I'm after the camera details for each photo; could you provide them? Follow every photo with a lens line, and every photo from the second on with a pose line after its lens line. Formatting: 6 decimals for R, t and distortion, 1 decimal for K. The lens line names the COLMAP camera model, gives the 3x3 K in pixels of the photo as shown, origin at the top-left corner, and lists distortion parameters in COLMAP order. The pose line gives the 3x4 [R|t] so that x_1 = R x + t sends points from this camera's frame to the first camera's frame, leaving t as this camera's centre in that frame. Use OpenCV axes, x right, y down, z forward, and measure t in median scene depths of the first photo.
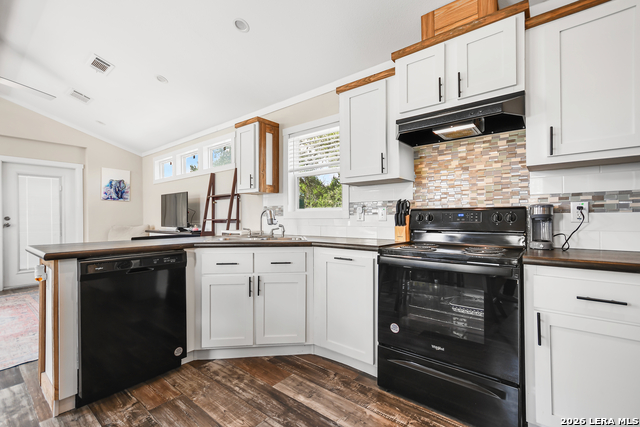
lens RADIAL K [[284.3, 0, 318.9], [0, 284.3, 219.1], [0, 0, 1]] dist [-0.001207, 0.001051]
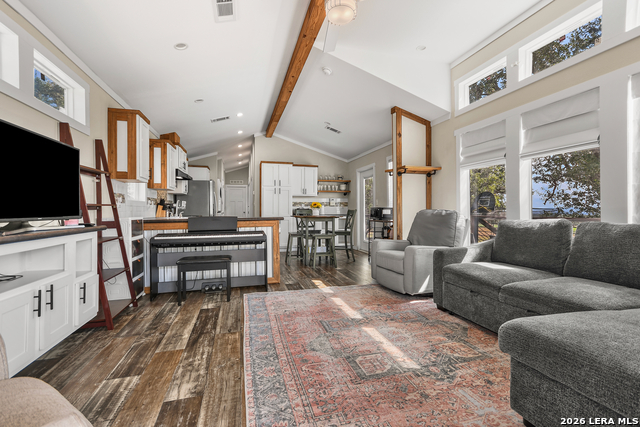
lens RADIAL K [[284.3, 0, 323.6], [0, 284.3, 210.5], [0, 0, 1]] dist [-0.001207, 0.001051]
pose [[-0.824205, 0.012988, 0.566142, -0.813758], [0.023384, 0.999665, 0.011111, 0.023412], [-0.565808, 0.022396, -0.824233, 1.027707]]
